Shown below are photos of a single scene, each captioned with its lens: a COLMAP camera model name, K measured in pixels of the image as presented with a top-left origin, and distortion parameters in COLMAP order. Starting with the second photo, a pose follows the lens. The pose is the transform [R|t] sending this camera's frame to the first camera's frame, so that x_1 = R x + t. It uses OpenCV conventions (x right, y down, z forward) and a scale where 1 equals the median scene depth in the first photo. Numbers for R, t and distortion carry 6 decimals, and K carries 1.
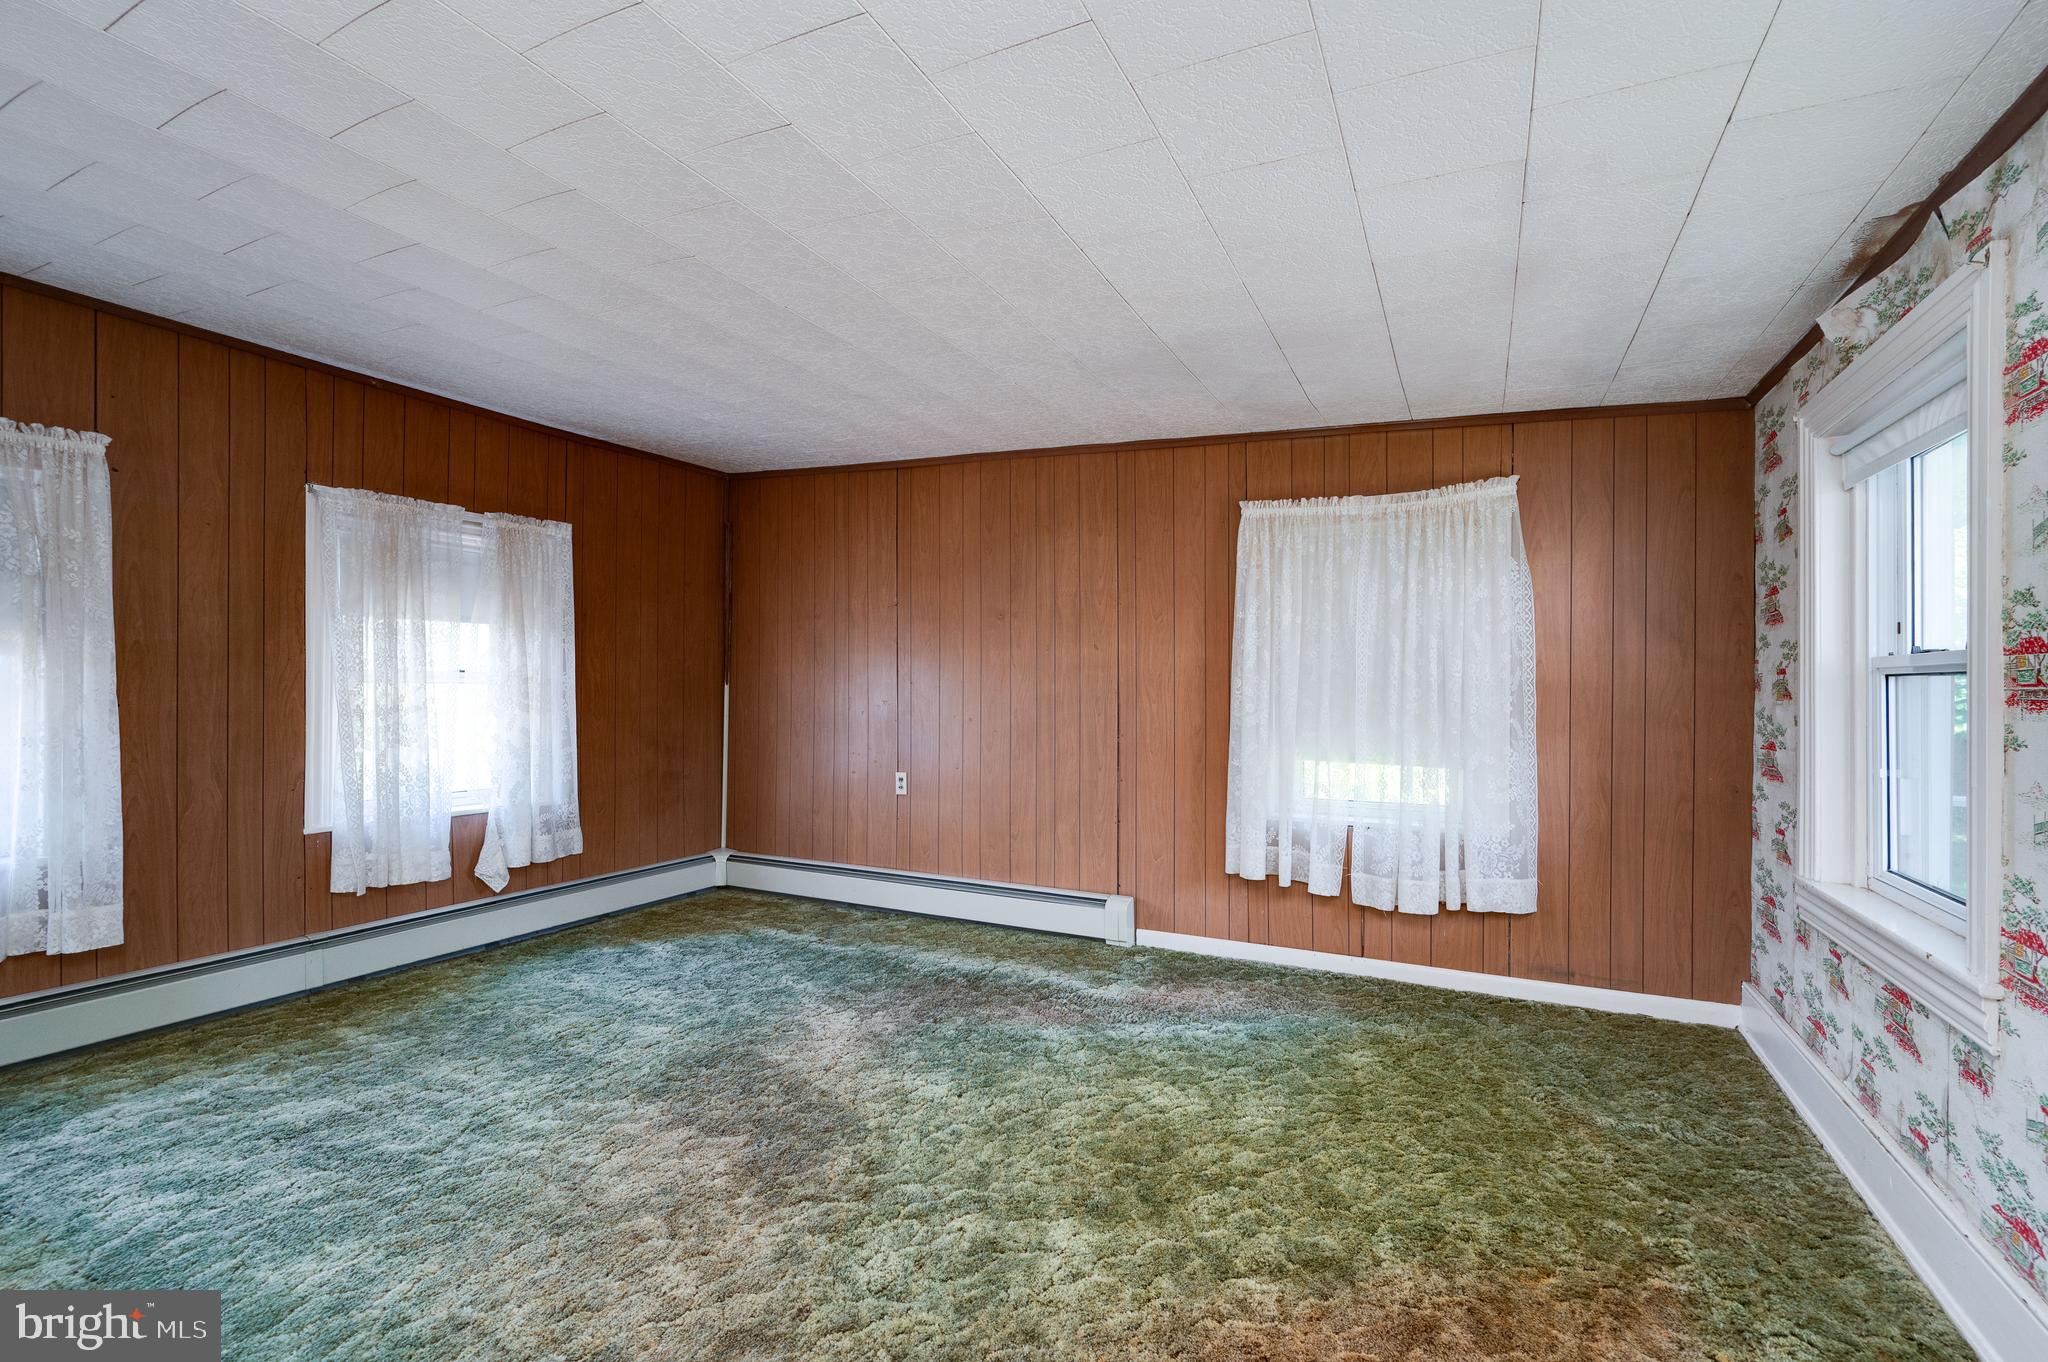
lens RADIAL K [[959.2, 0, 1035.3], [0, 959.2, 687.5], [0, 0, 1]] dist [-0.026464, -0.000170]
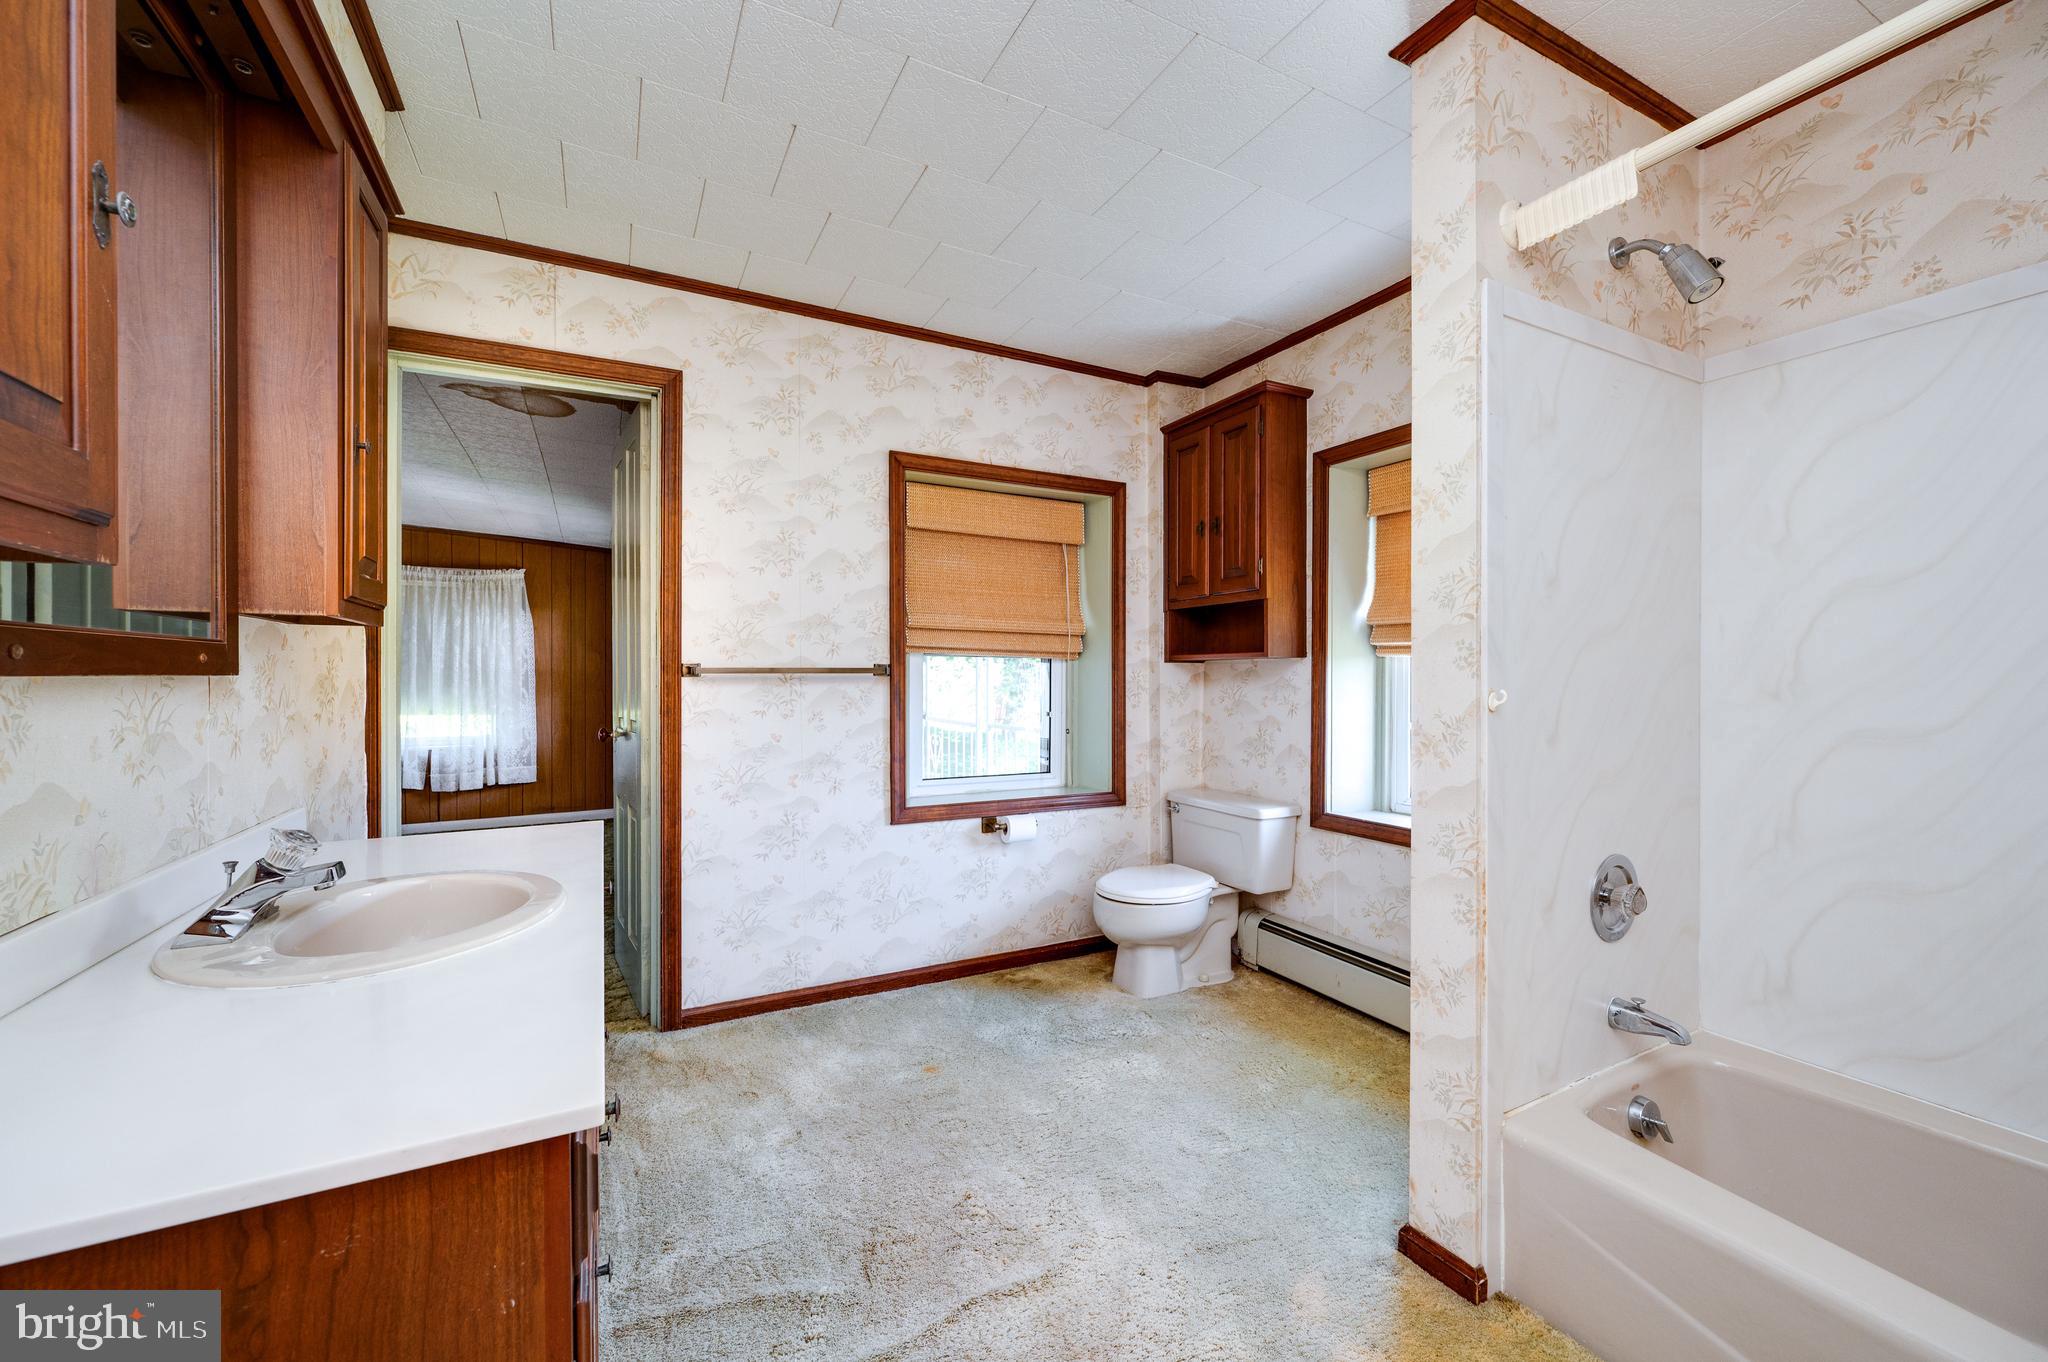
lens RADIAL K [[826.9, 0, 1010.6], [0, 826.9, 678.7], [0, 0, 1]] dist [-0.002159, -0.000450]
pose [[0.568830, -0.007919, 0.822417, -0.341057], [0.000795, 0.999958, 0.009079, -0.002900], [-0.822454, -0.004511, 0.568813, -0.822104]]
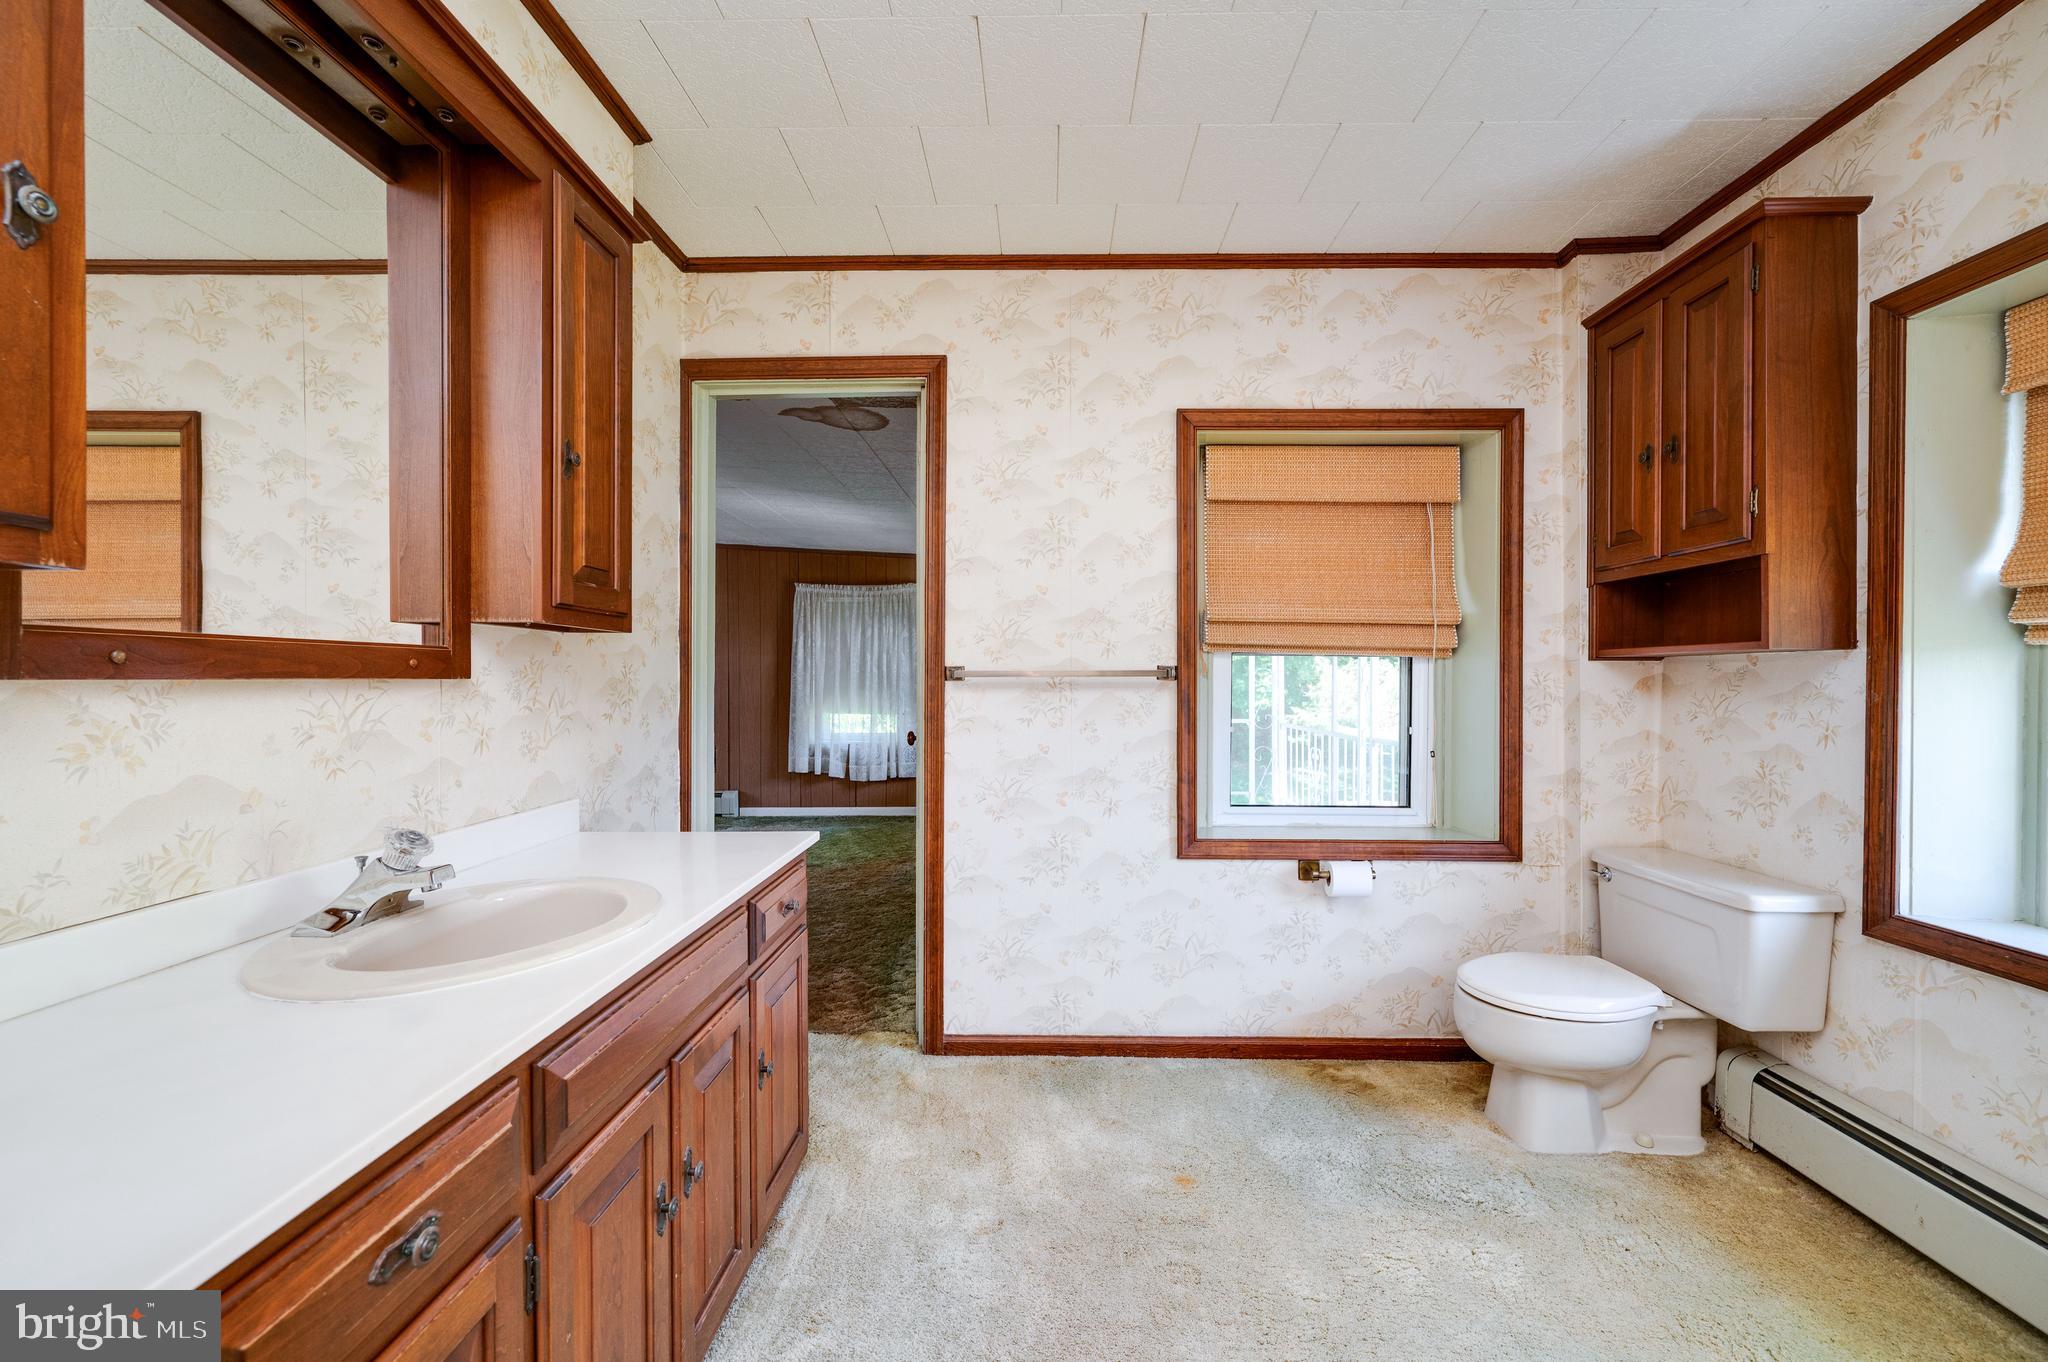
lens RADIAL K [[826.9, 0, 1027.0], [0, 826.9, 682.0], [0, 0, 1]] dist [-0.002159, -0.000450]
pose [[0.893935, -0.006133, 0.448154, -0.135228], [0.003295, 0.999969, 0.007112, -0.001536], [-0.448184, -0.004881, 0.893928, -0.811835]]
